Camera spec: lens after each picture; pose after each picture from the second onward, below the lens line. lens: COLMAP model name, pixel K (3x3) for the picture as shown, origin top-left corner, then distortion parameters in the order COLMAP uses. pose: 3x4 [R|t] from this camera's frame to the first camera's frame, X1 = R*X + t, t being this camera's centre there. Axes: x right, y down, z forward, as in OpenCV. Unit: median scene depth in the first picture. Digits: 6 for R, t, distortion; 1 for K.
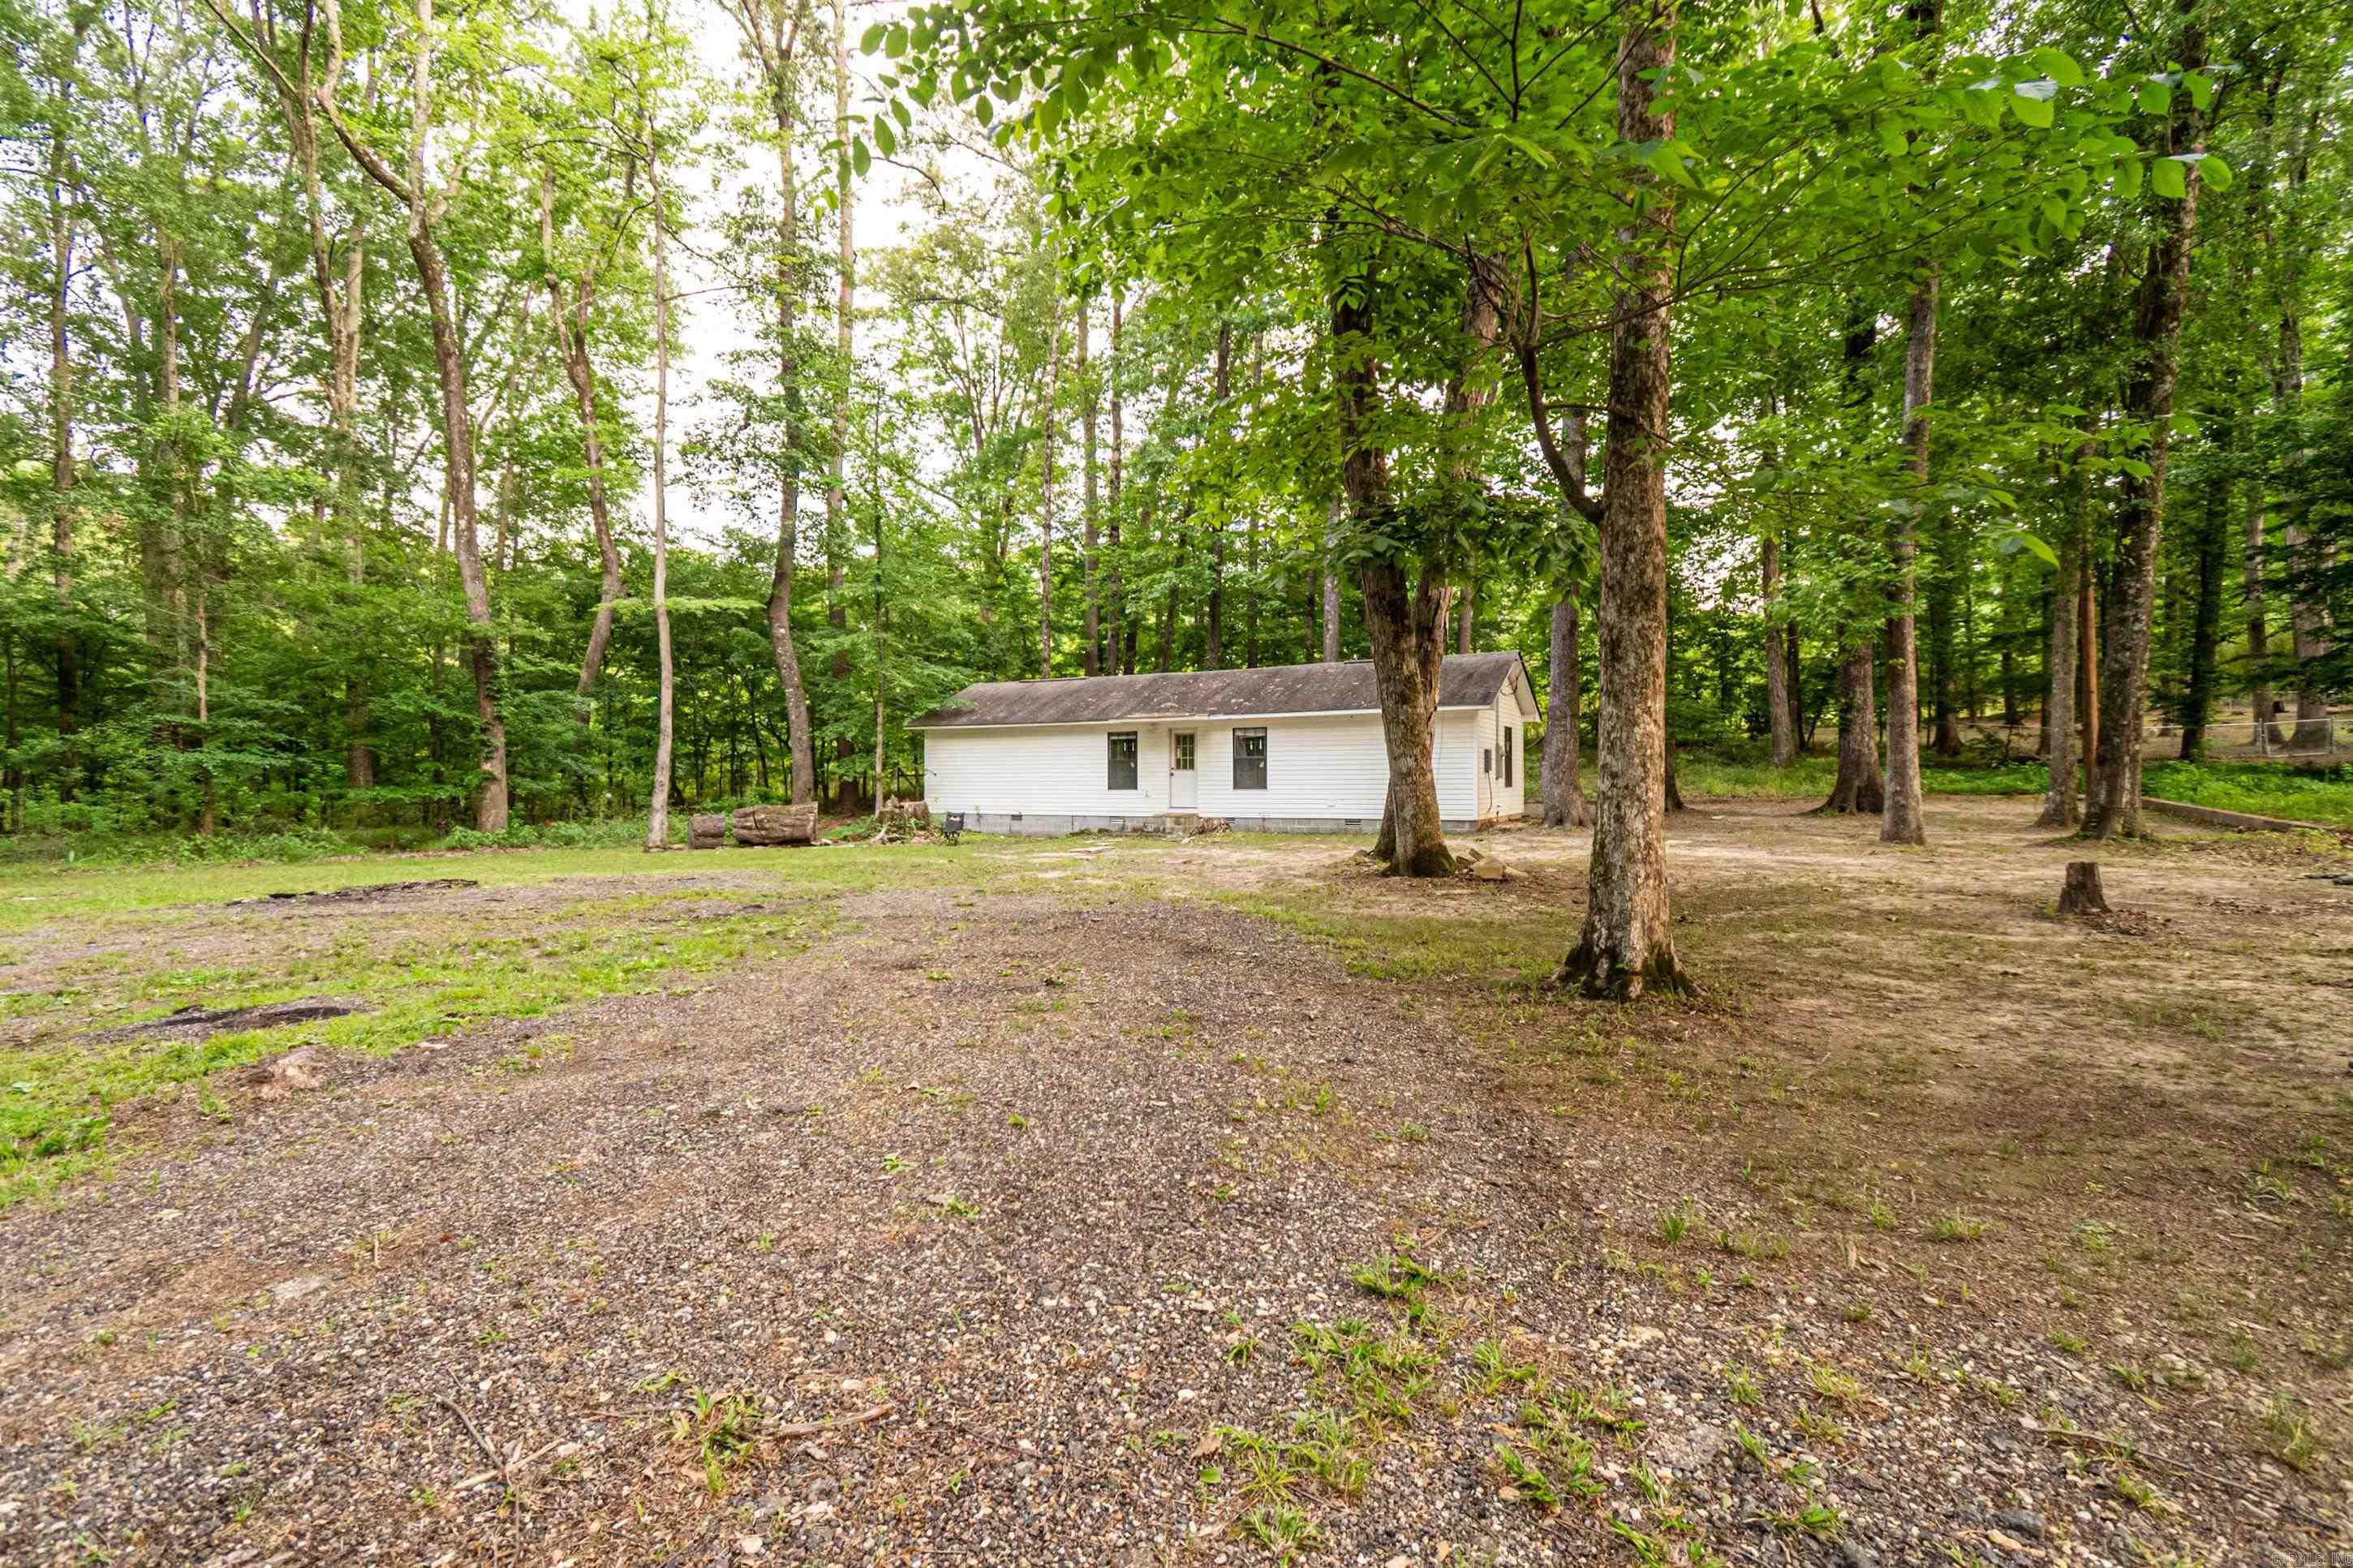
lens RADIAL K [[1038.9, 0, 1172.5], [0, 1038.9, 784.7], [0, 0, 1]] dist [-0.000300, -0.004081]
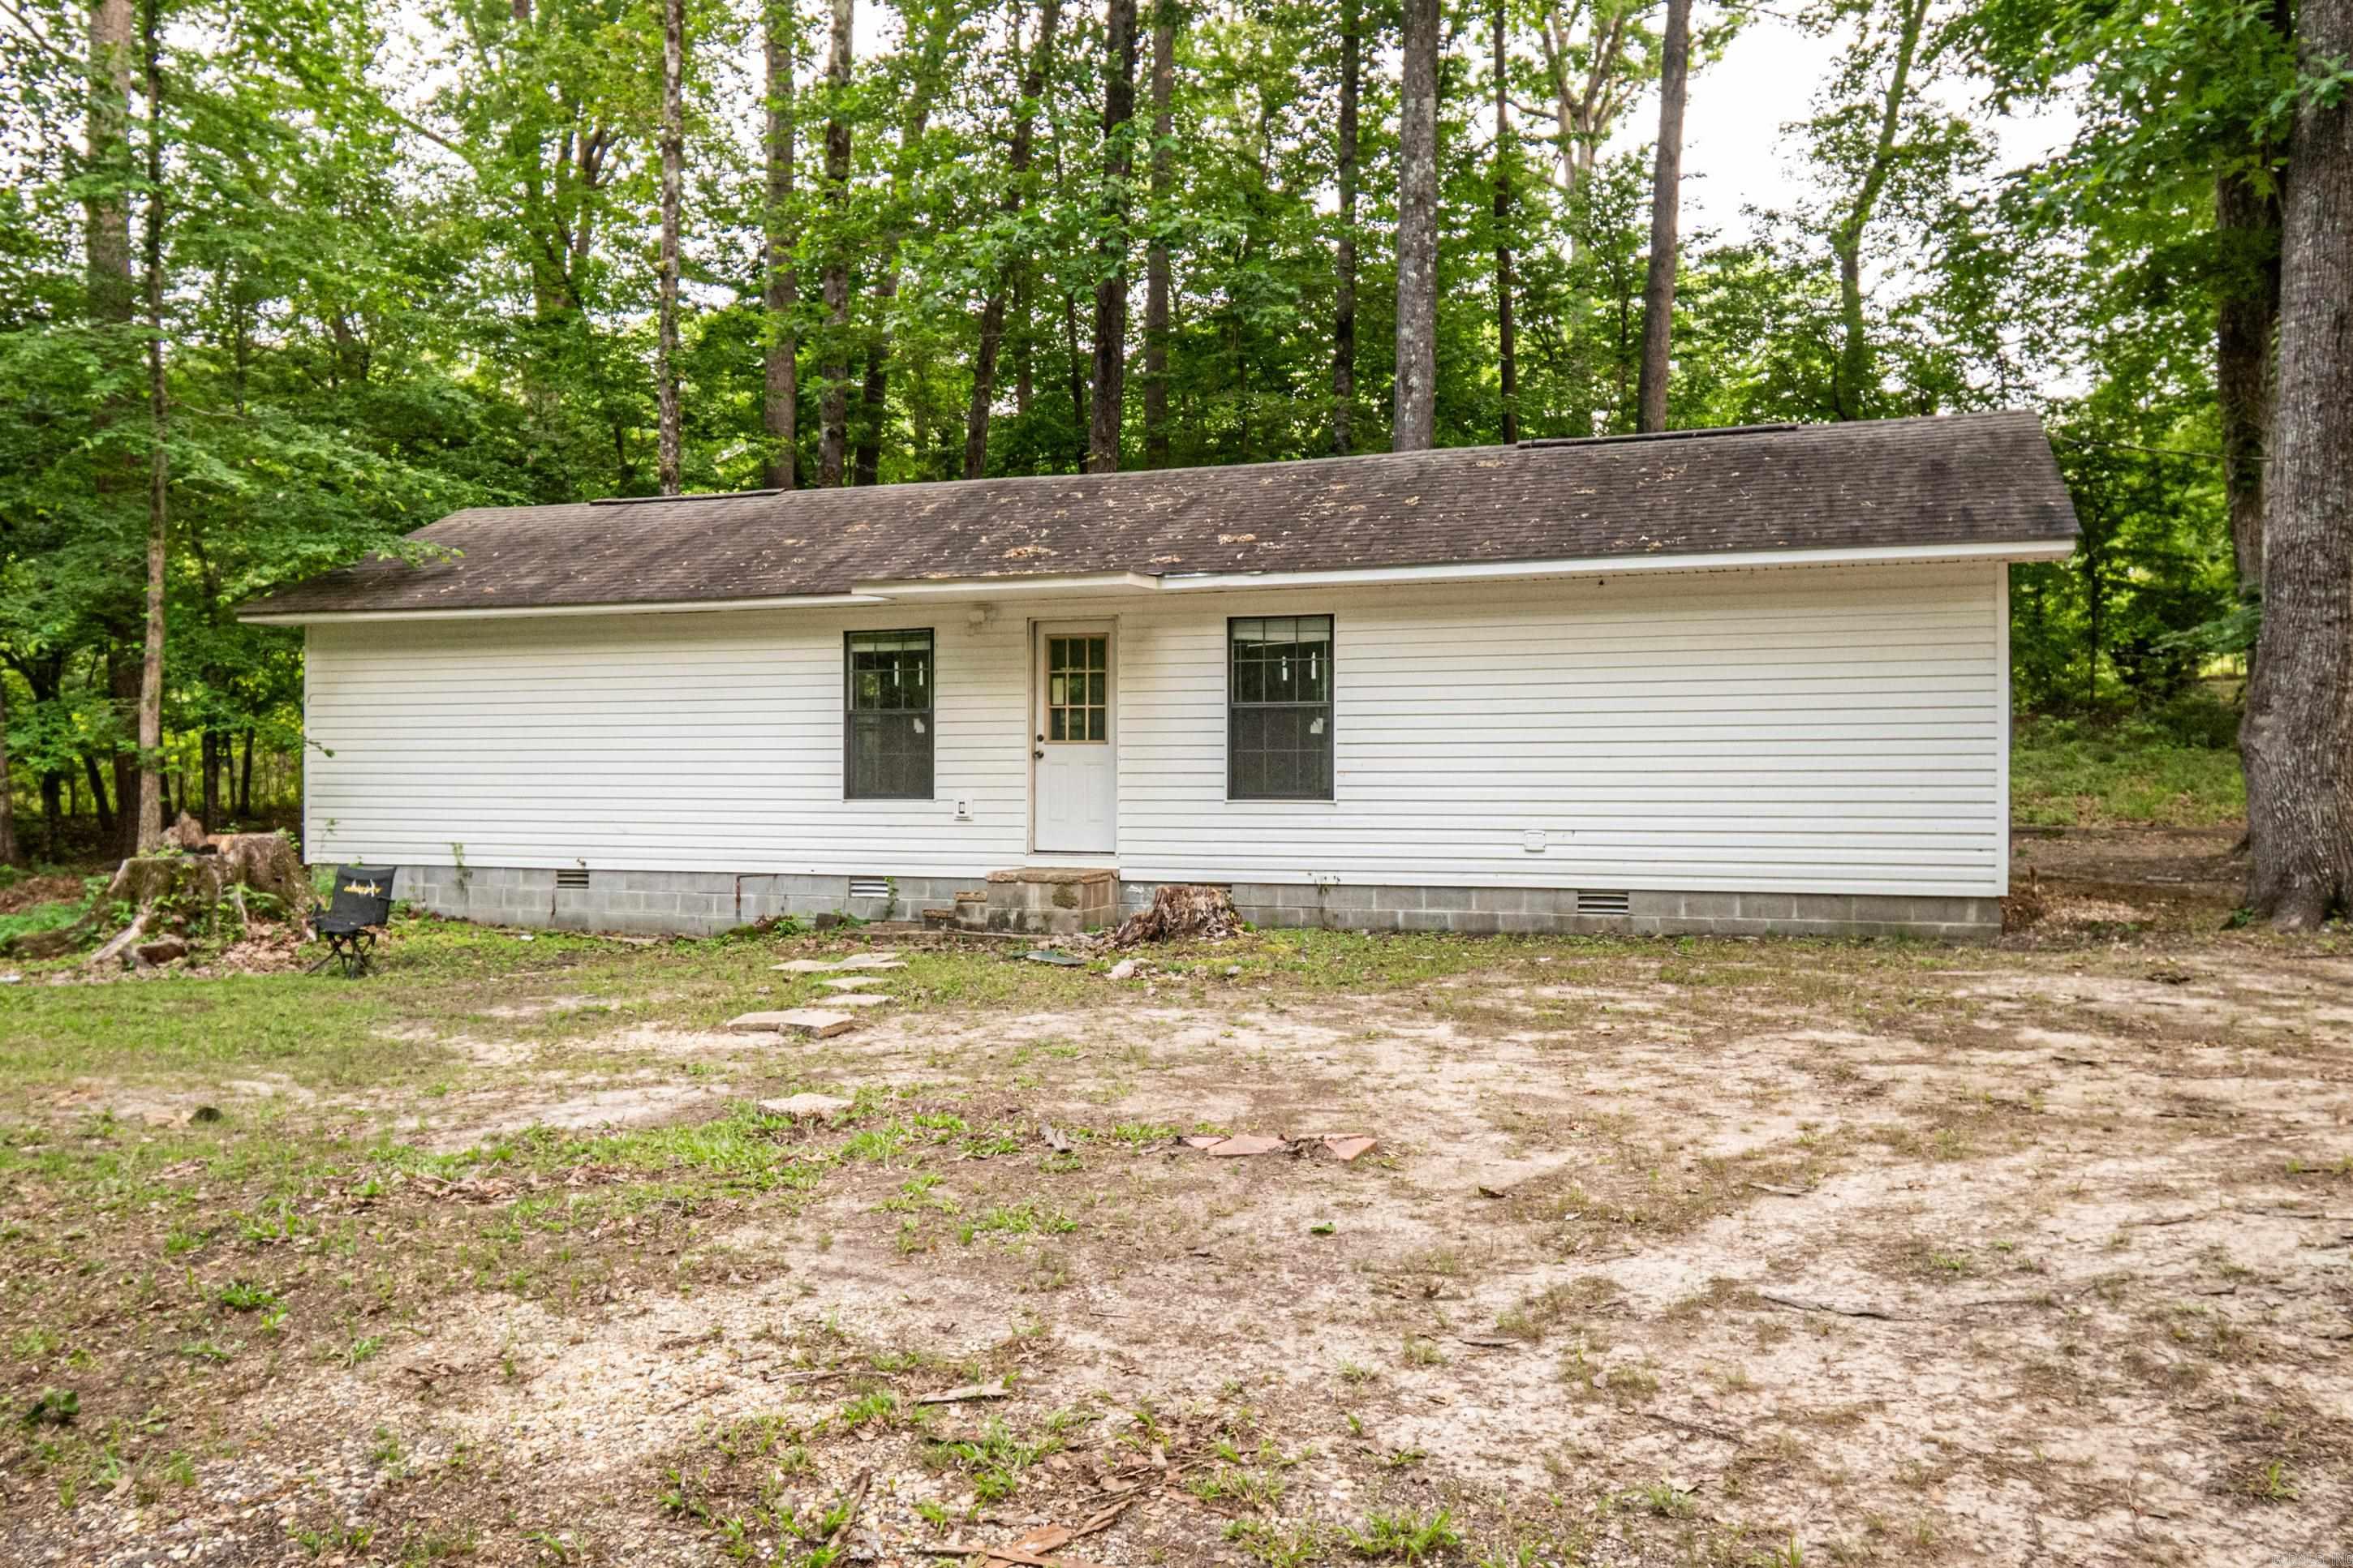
lens RADIAL K [[1801.6, 0, 1182.2], [0, 1801.6, 783.7], [0, 0, 1]] dist [0.004825, 0.000533]
pose [[0.989693, 0.004250, 0.143145, -0.037959], [-0.004358, 0.999990, 0.000438, -0.000929], [-0.143141, -0.001057, 0.989702, 0.403399]]
